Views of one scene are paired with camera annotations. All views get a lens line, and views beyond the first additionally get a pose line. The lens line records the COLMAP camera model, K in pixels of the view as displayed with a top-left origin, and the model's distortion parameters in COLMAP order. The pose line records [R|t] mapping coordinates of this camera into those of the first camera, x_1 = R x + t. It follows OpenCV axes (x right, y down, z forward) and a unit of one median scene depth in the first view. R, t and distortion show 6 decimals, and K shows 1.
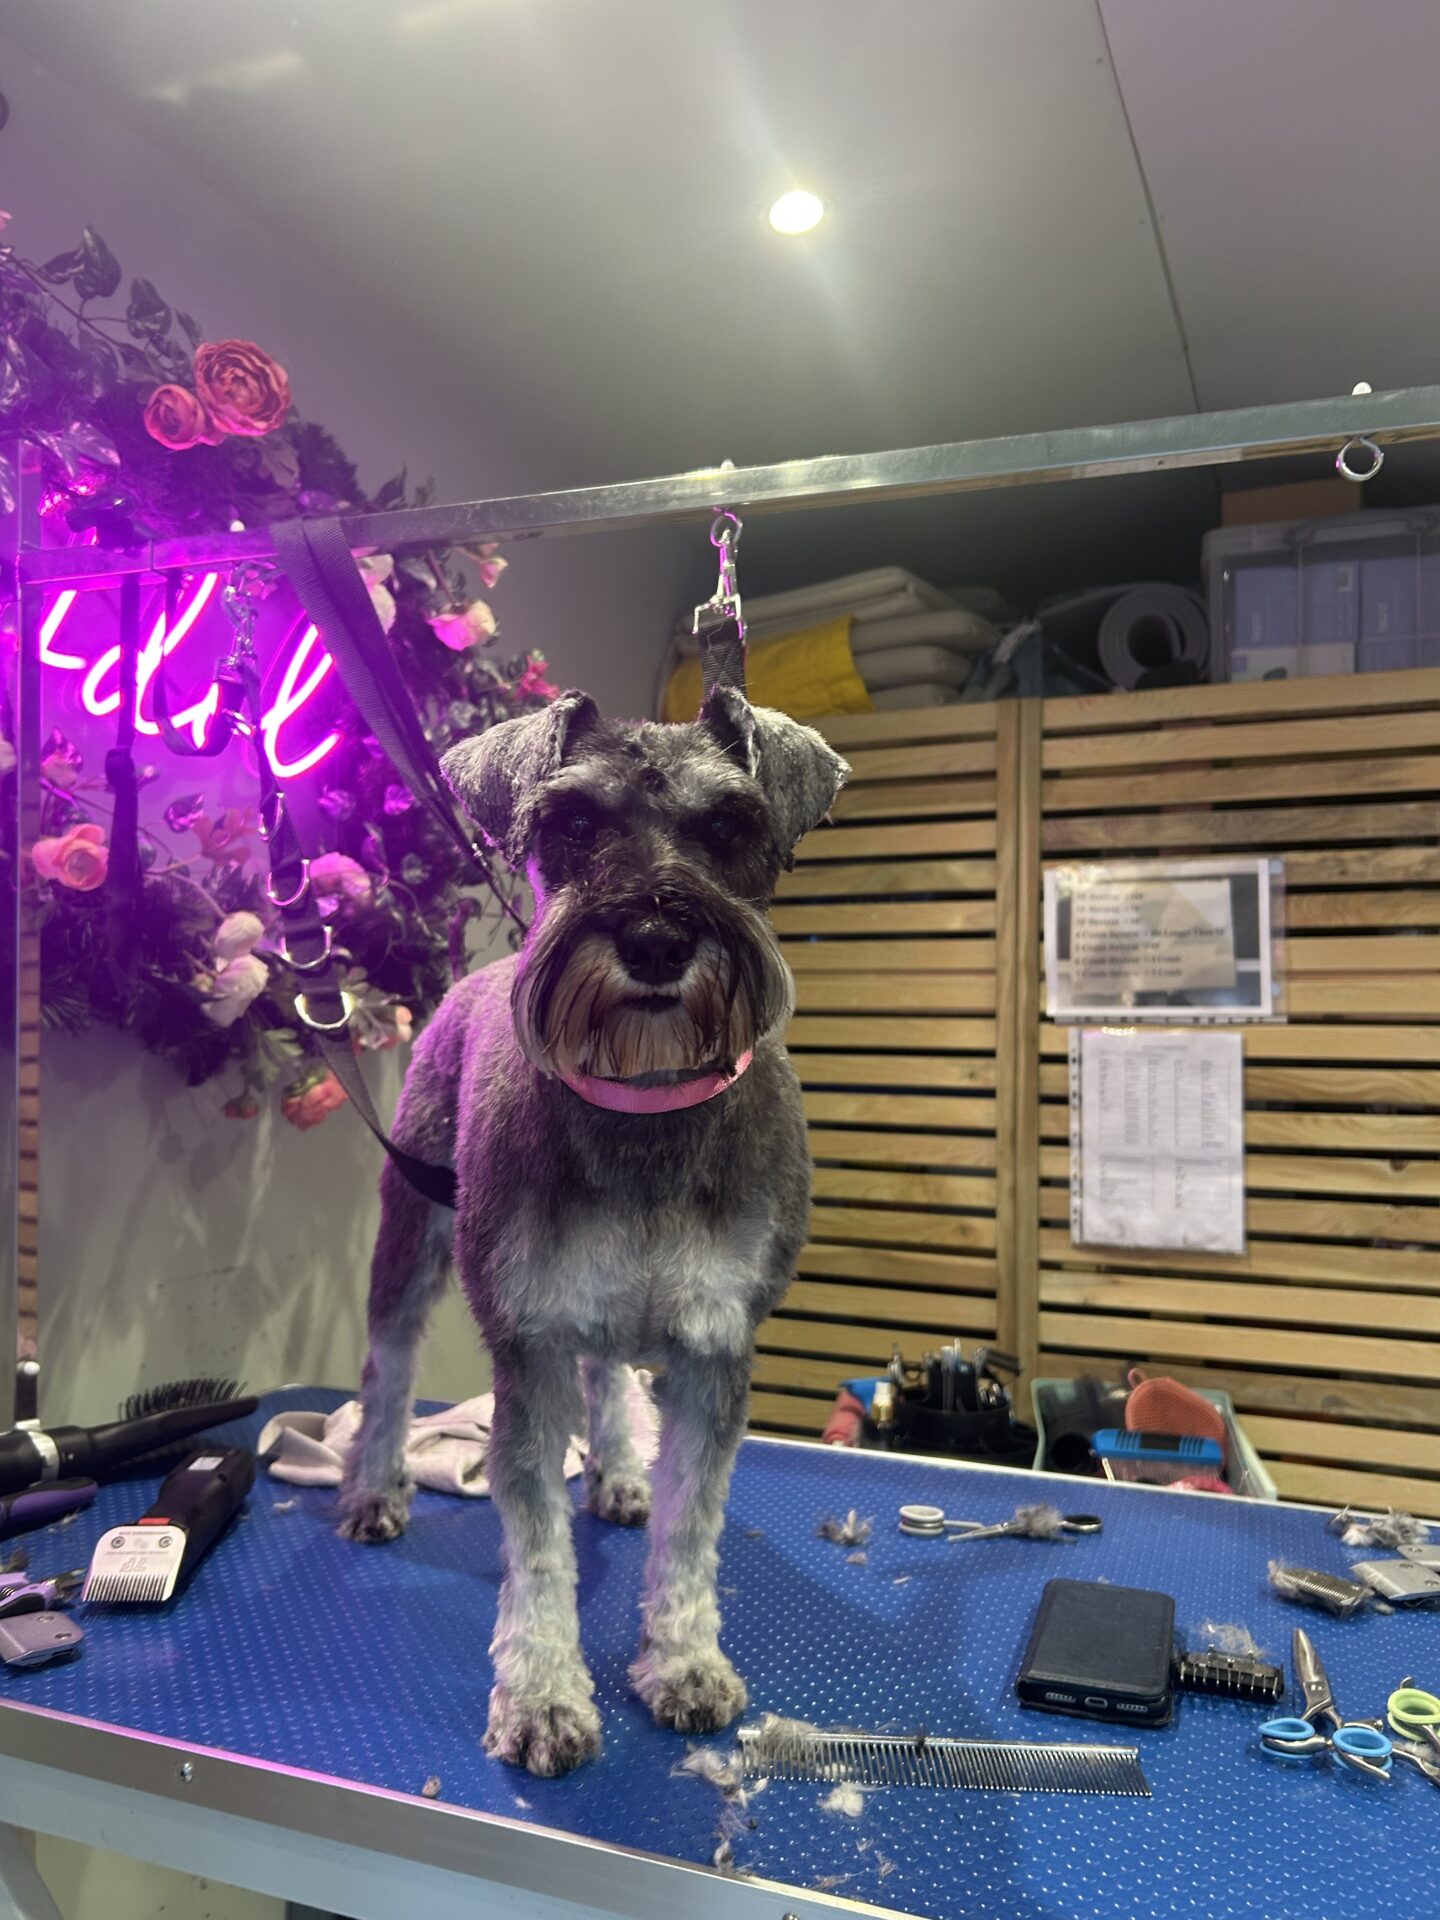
lens RADIAL K [[1549.9, 0, 739.9], [0, 1549.9, 961.9], [0, 0, 1]] dist [0.023970, -0.049093]
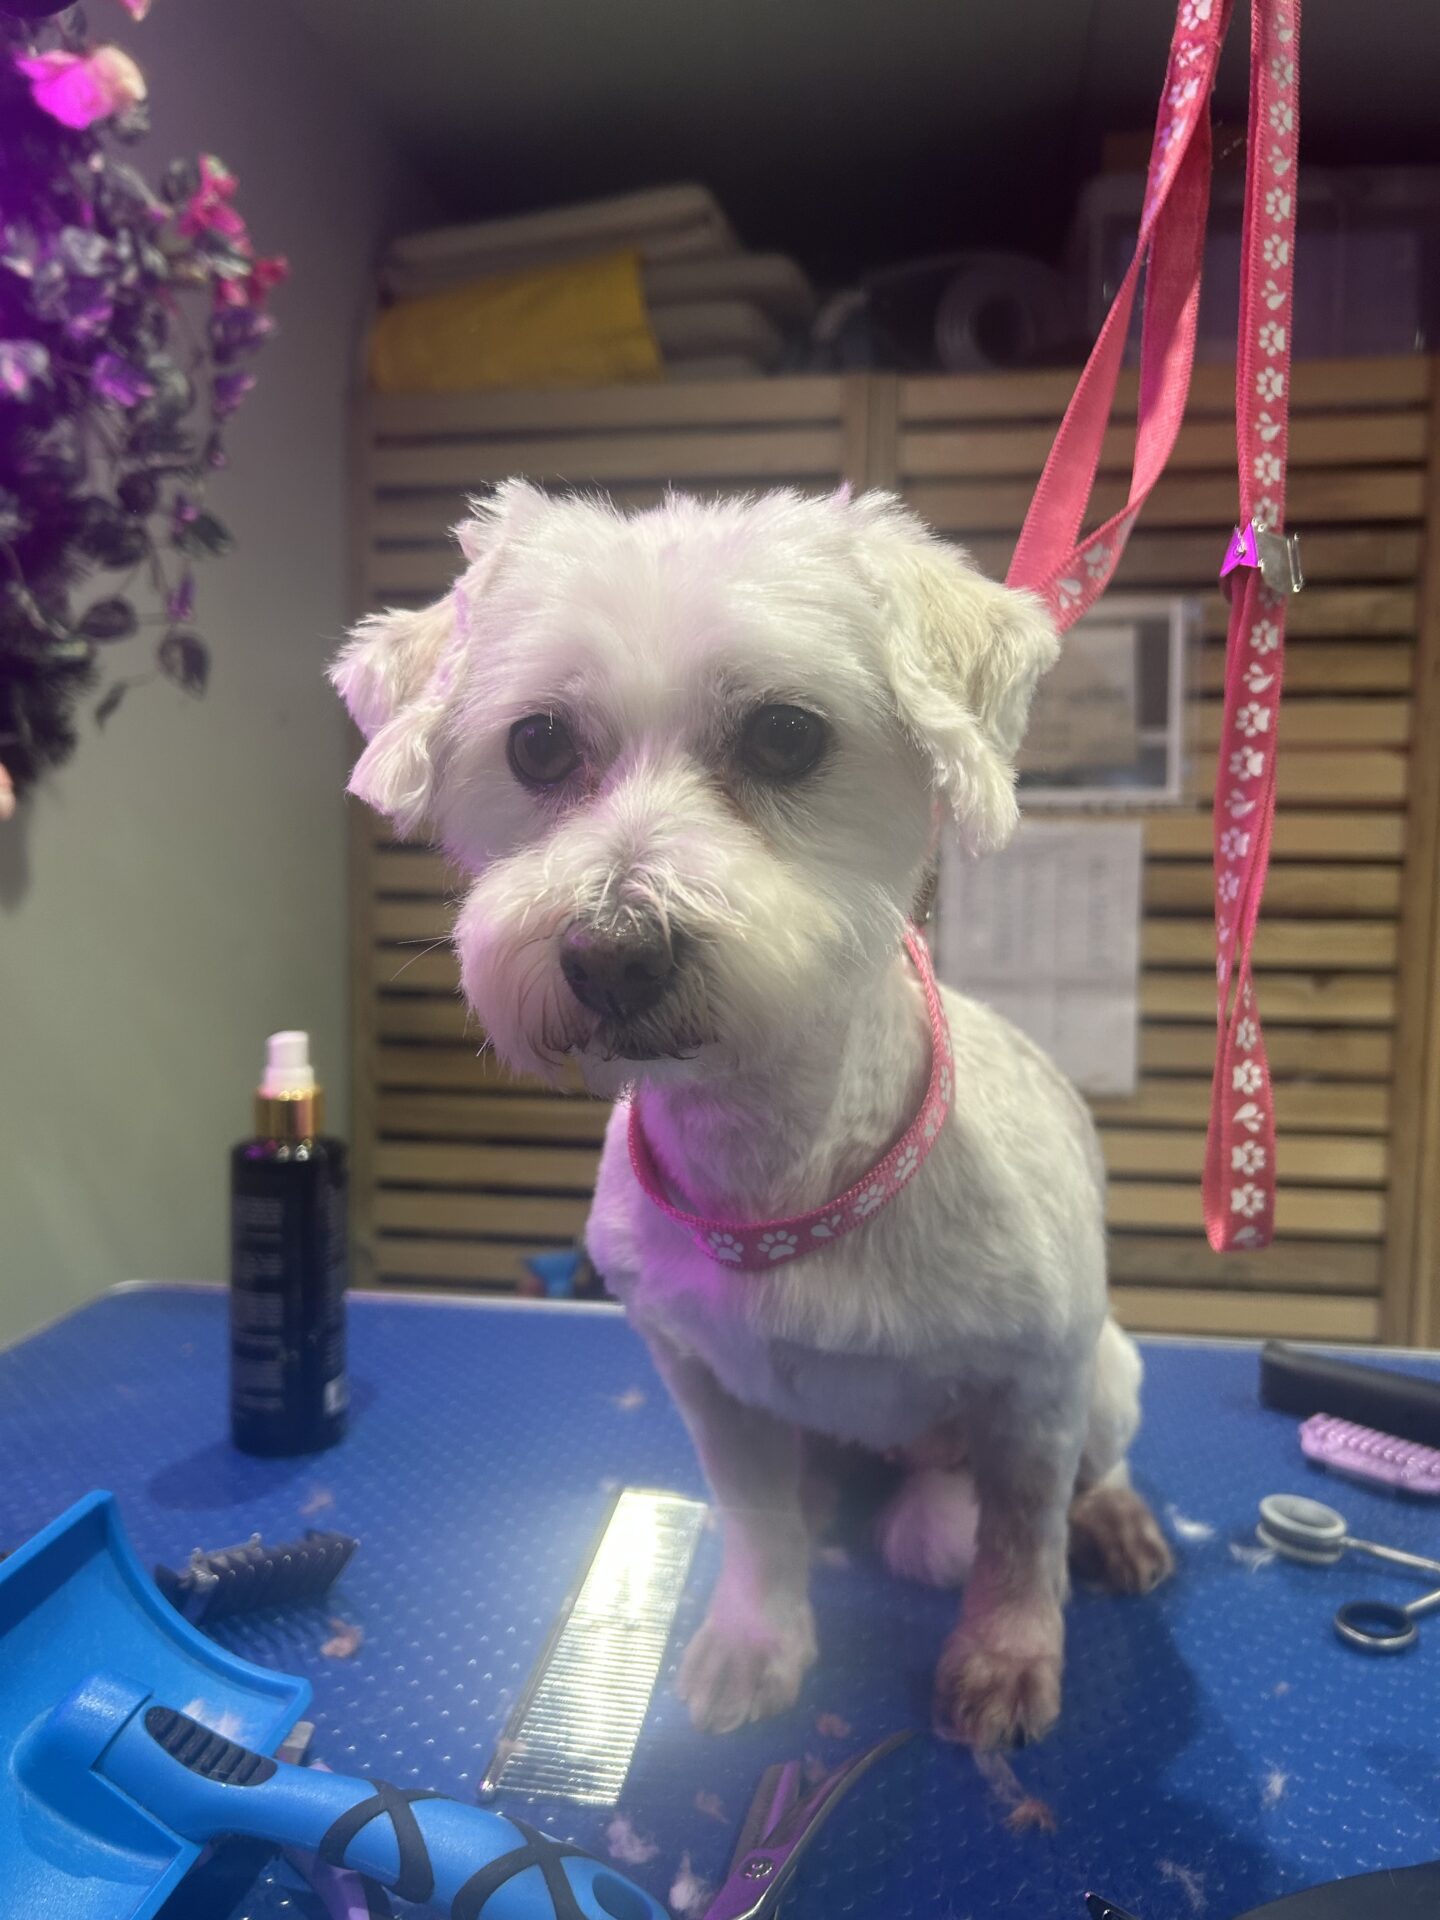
lens RADIAL K [[1549.9, 0, 738.7], [0, 1549.9, 966.2], [0, 0, 1]] dist [0.023970, -0.049093]
pose [[0.973330, -0.020366, 0.228504, -0.061693], [-0.005507, 0.993690, 0.112023, 0.031147], [-0.229343, -0.110294, 0.967077, 0.274175]]
